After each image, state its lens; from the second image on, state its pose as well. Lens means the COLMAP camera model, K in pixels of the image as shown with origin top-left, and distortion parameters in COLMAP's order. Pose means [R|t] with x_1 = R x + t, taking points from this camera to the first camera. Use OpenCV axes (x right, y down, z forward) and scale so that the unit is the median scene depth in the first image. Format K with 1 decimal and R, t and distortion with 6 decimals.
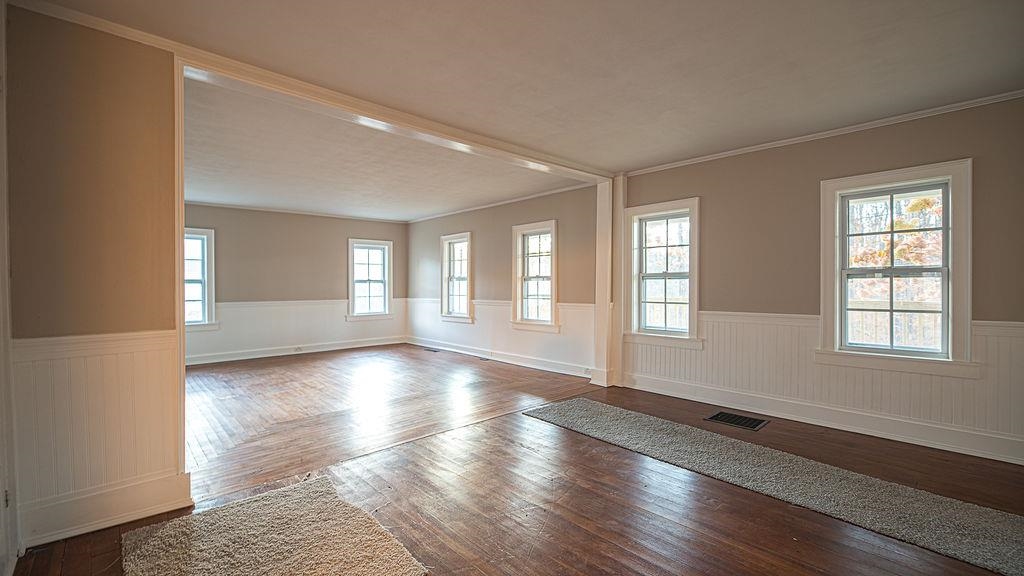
lens RADIAL K [[418.0, 0, 515.3], [0, 418.0, 289.4], [0, 0, 1]] dist [-0.002923, -0.000210]
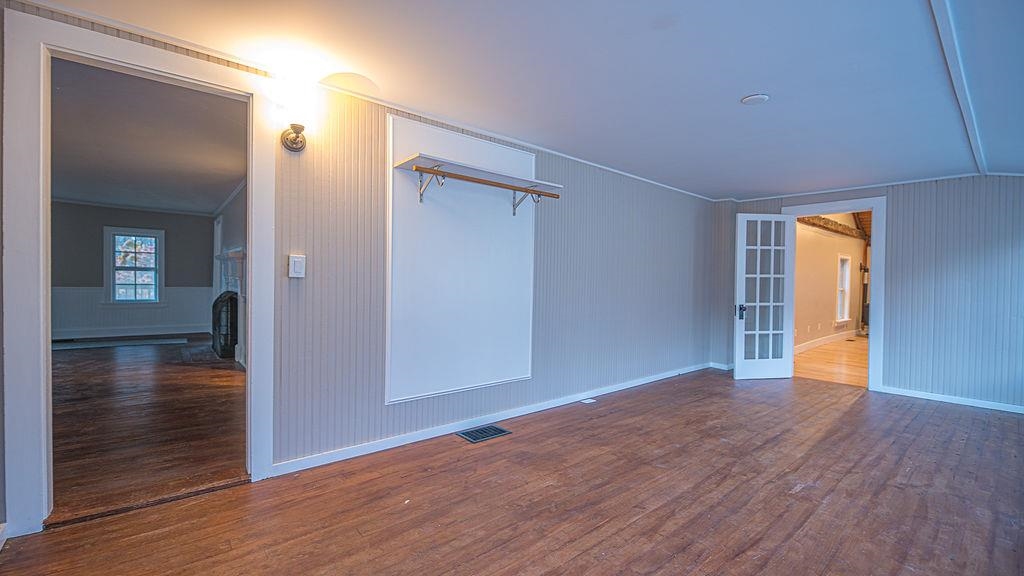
lens RADIAL K [[418.0, 0, 512.0], [0, 418.0, 288.0], [0, 0, 1]] dist [-0.002923, -0.000210]
pose [[0.088783, -0.007822, 0.996020, -0.976753], [-0.004563, 0.999955, 0.008260, 0.029385], [-0.996041, -0.005278, 0.088743, -1.034888]]
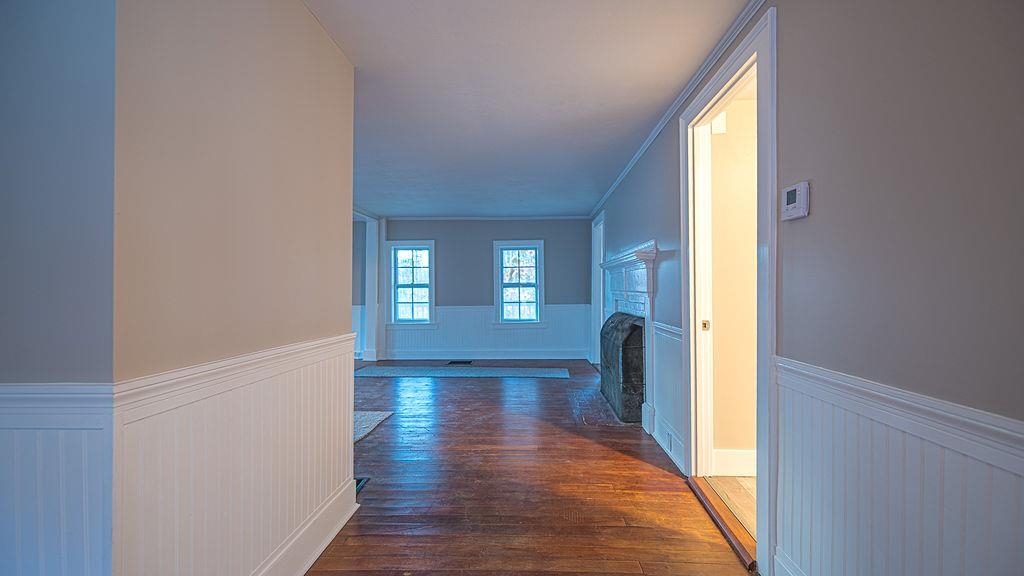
lens RADIAL K [[418.0, 0, 515.7], [0, 418.0, 292.6], [0, 0, 1]] dist [-0.002923, -0.000210]
pose [[0.739608, -0.004621, 0.673022, -0.454313], [0.013528, 0.999876, -0.008000, 0.011985], [-0.672901, 0.015021, 0.739580, -0.471457]]
